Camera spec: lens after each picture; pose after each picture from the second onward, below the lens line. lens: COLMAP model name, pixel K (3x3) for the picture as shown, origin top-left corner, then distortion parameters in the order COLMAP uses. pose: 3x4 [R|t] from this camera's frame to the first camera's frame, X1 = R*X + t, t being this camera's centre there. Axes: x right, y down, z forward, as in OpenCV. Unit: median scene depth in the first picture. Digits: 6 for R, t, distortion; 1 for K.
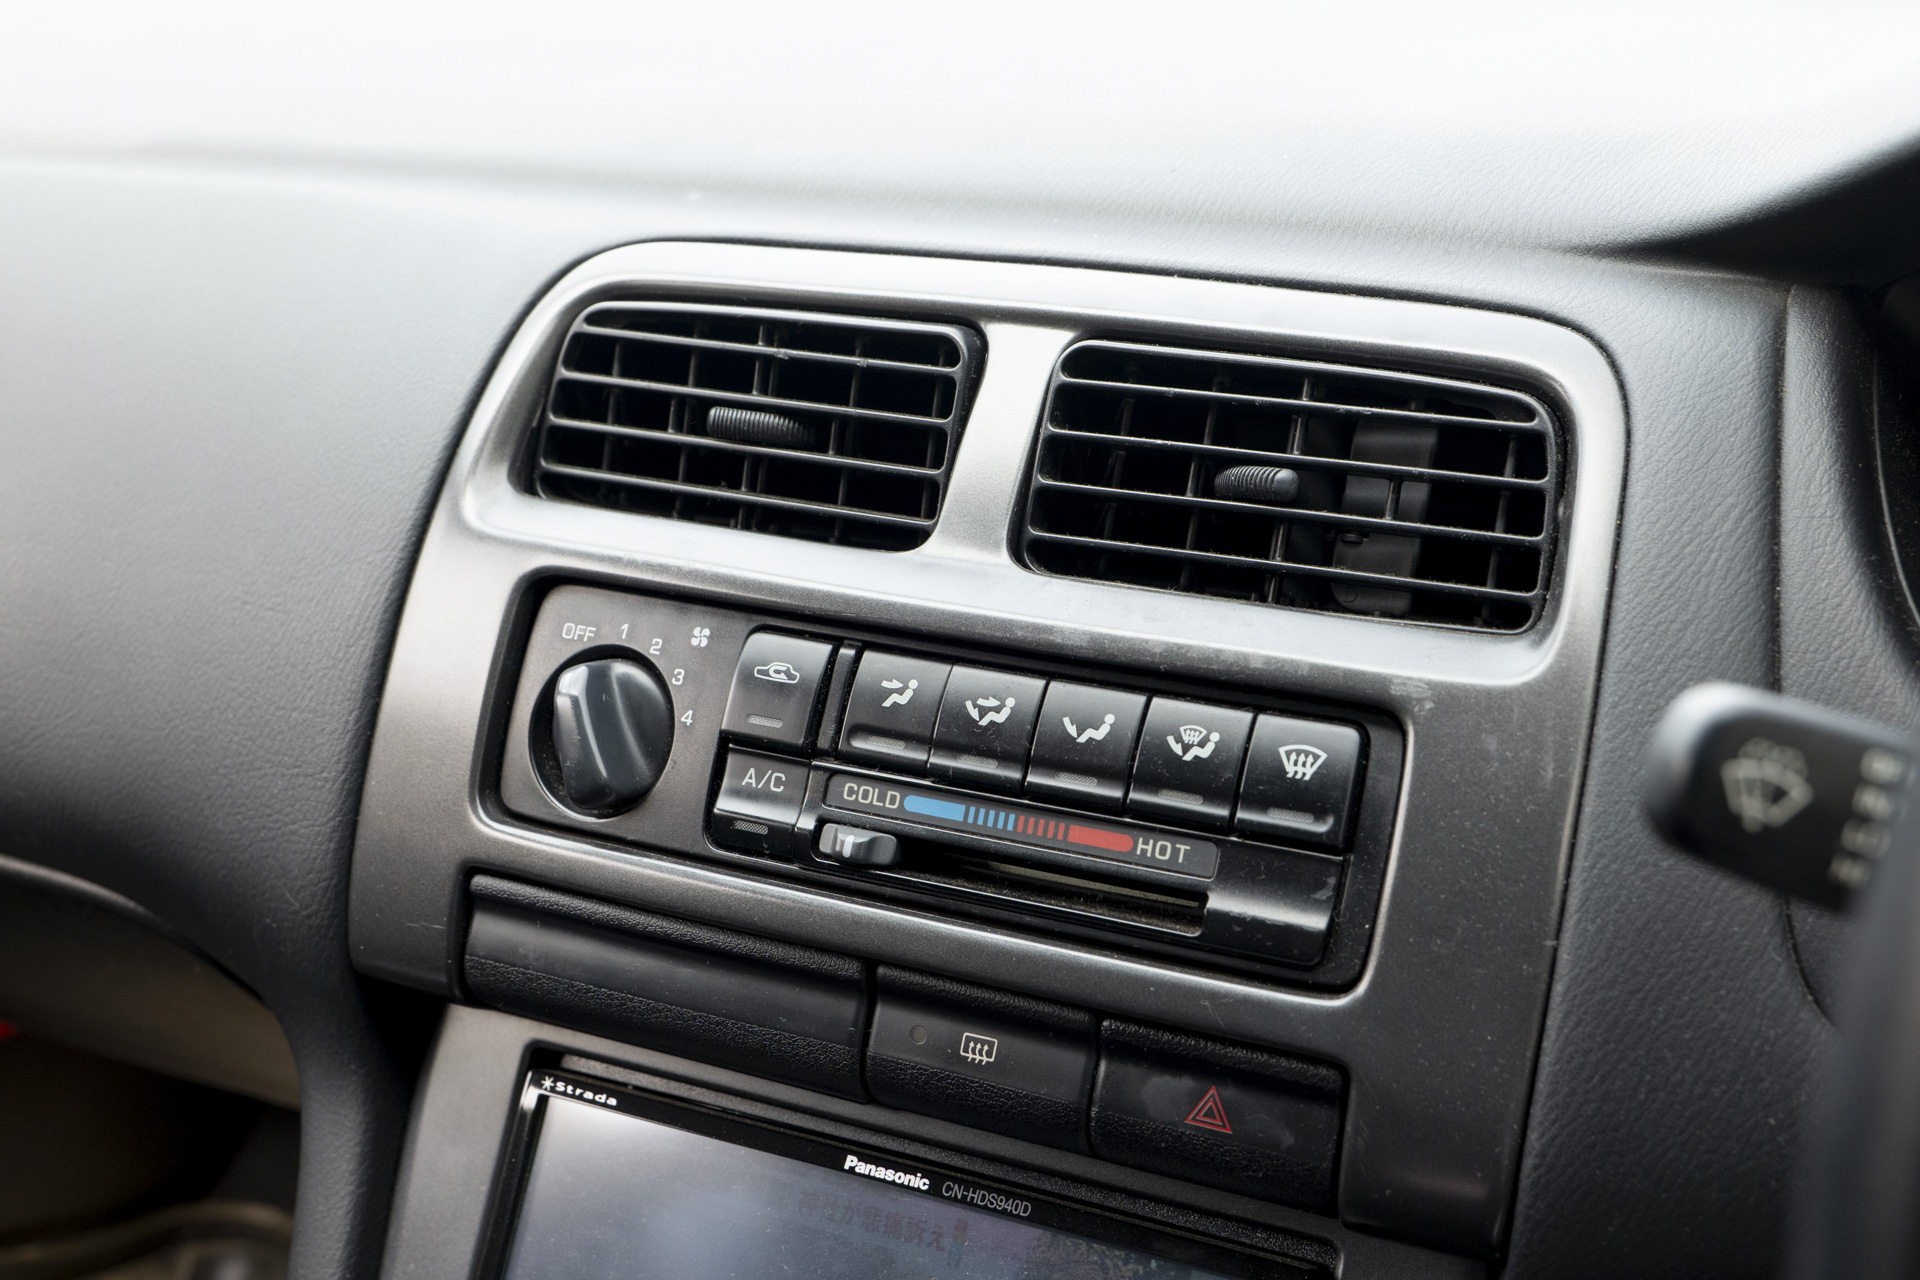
lens RADIAL K [[2308.3, 0, 960.0], [0, 2308.3, 640.0], [0, 0, 1]] dist [-0.014553, -0.013738]
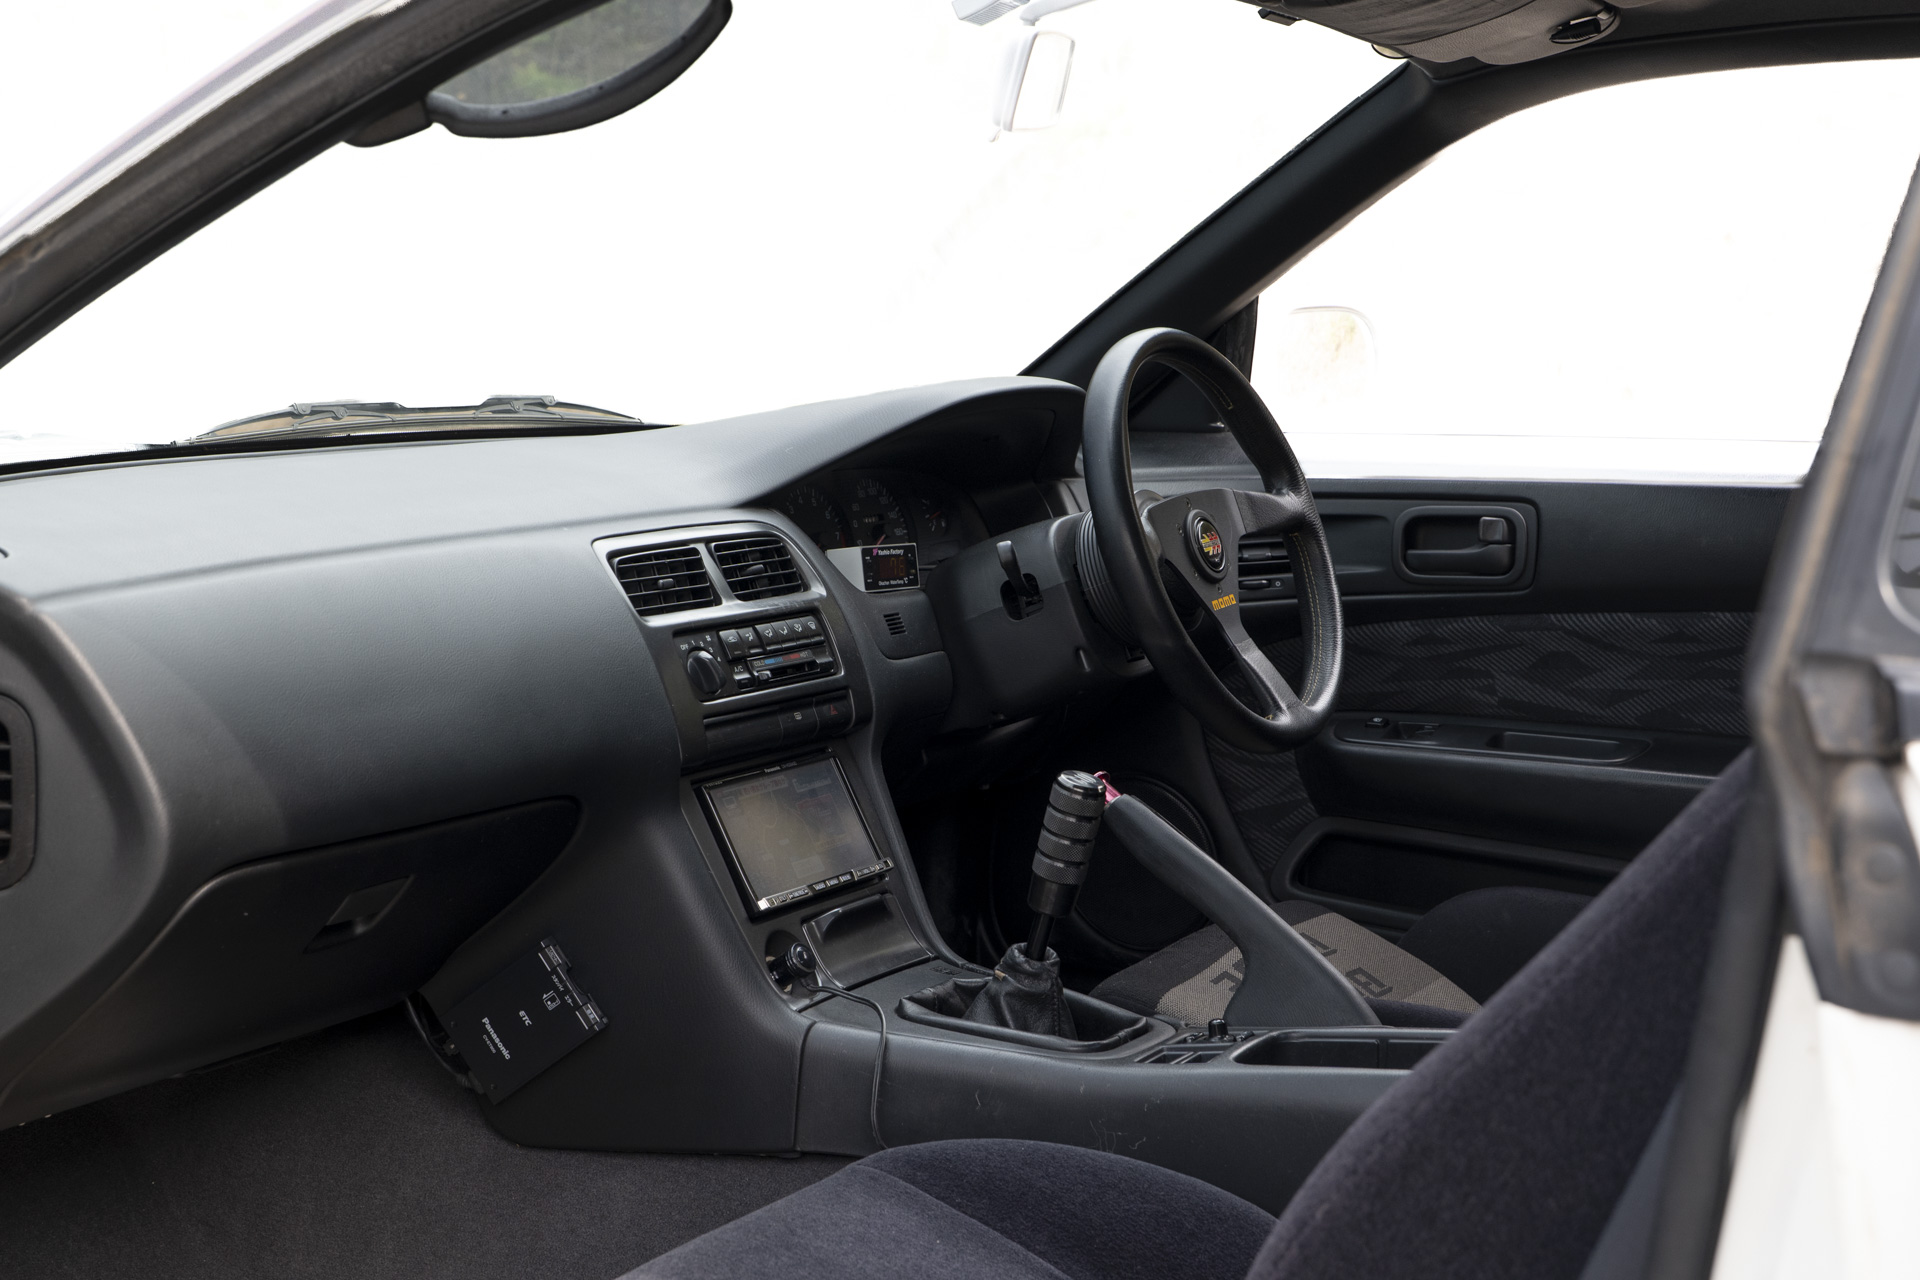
lens RADIAL K [[2880.2, 0, 960.0], [0, 2880.2, 640.0], [0, 0, 1]] dist [-0.000997, -0.002427]
pose [[0.056647, -0.131311, 0.989721, -4.617143], [0.286989, 0.951617, 0.109830, -0.385865], [-0.956257, 0.277818, 0.091592, 0.264482]]
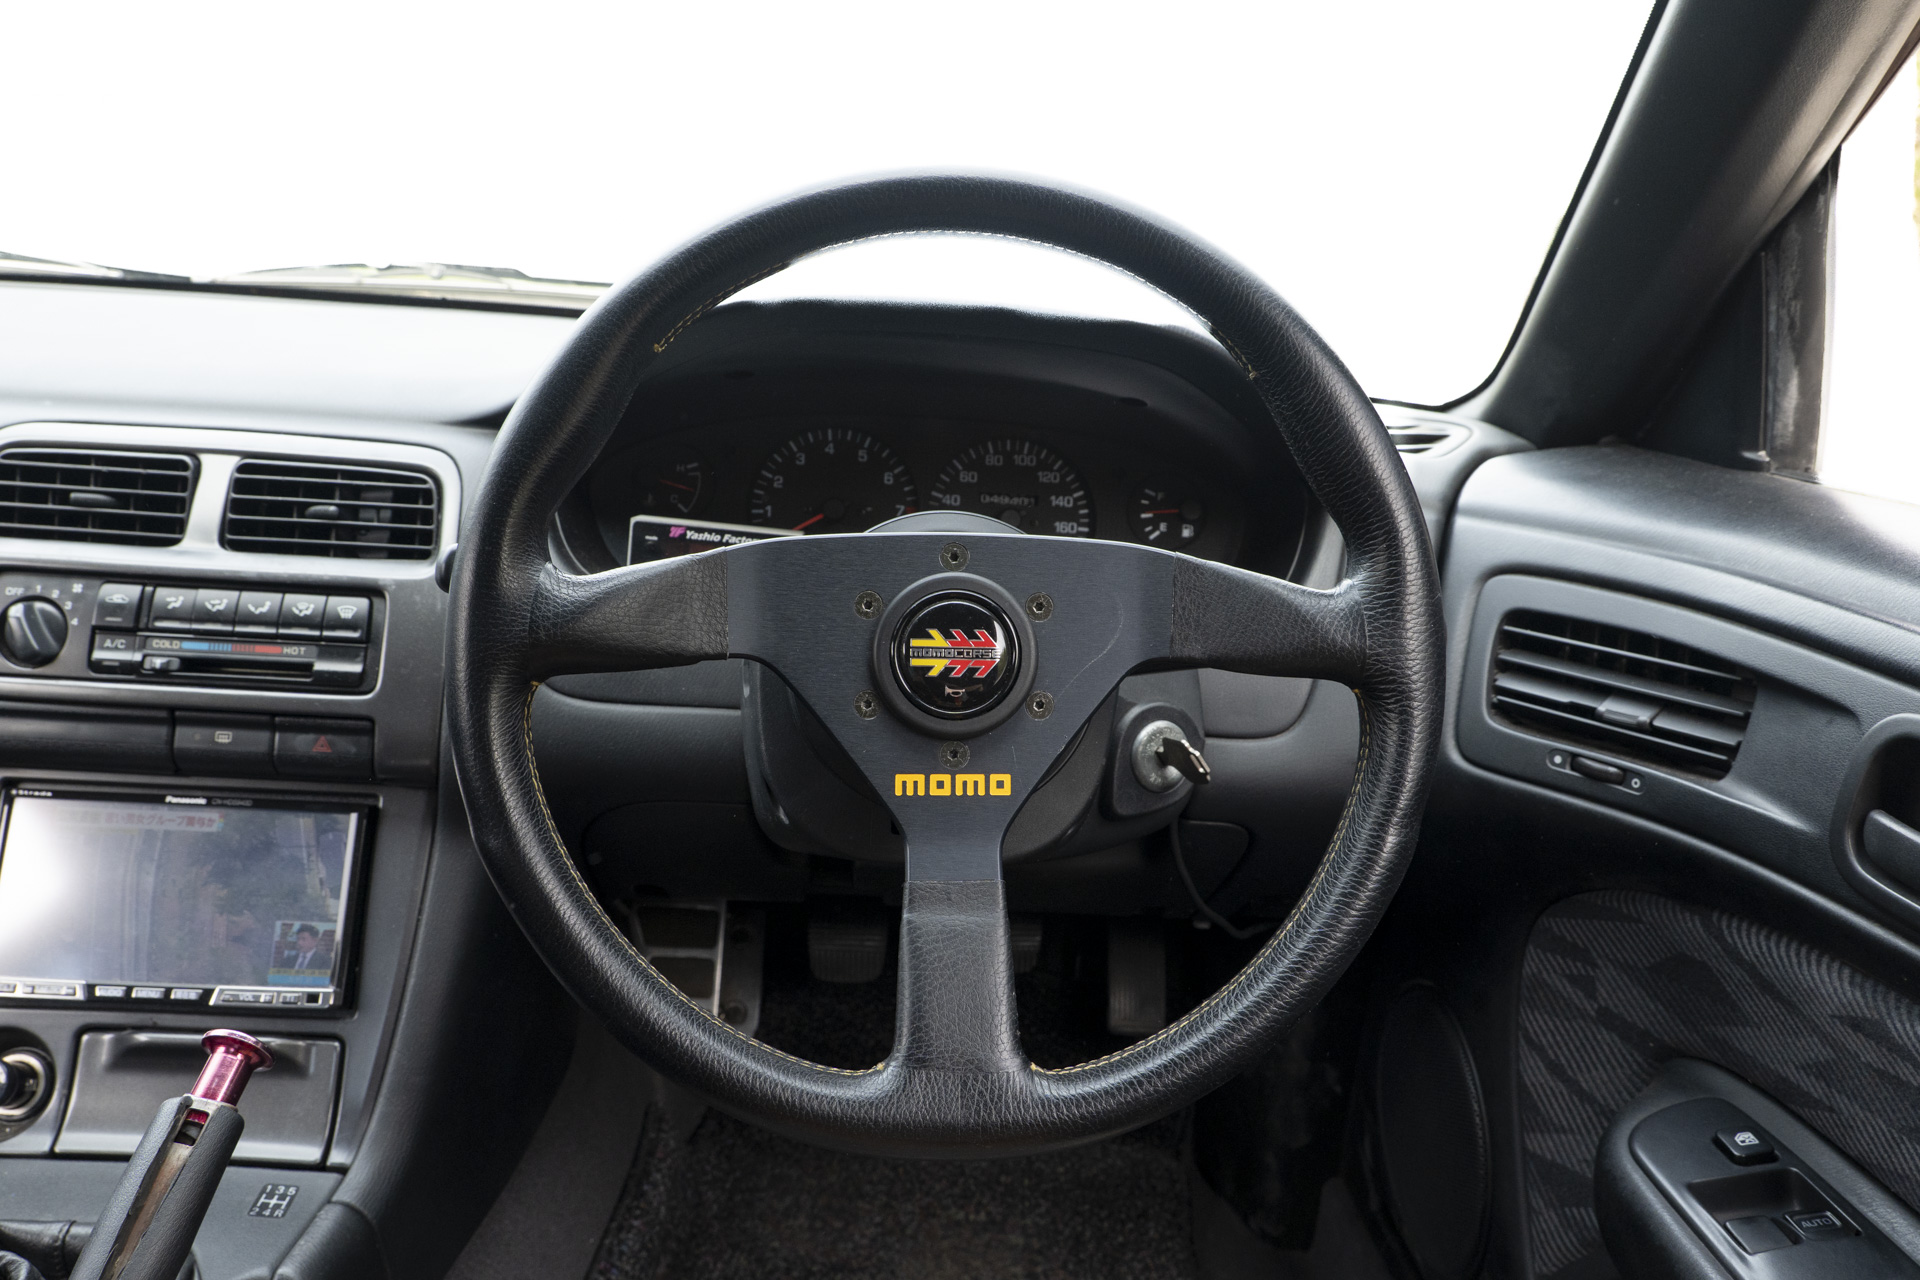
lens RADIAL K [[1407.6, 0, 960.0], [0, 1407.6, 640.0], [0, 0, 1]] dist [-0.026604, -0.010242]
pose [[0.865221, -0.078671, 0.495180, -0.042065], [0.084759, 0.996349, 0.010196, 0.120738], [-0.494175, 0.033149, 0.868730, -0.725843]]
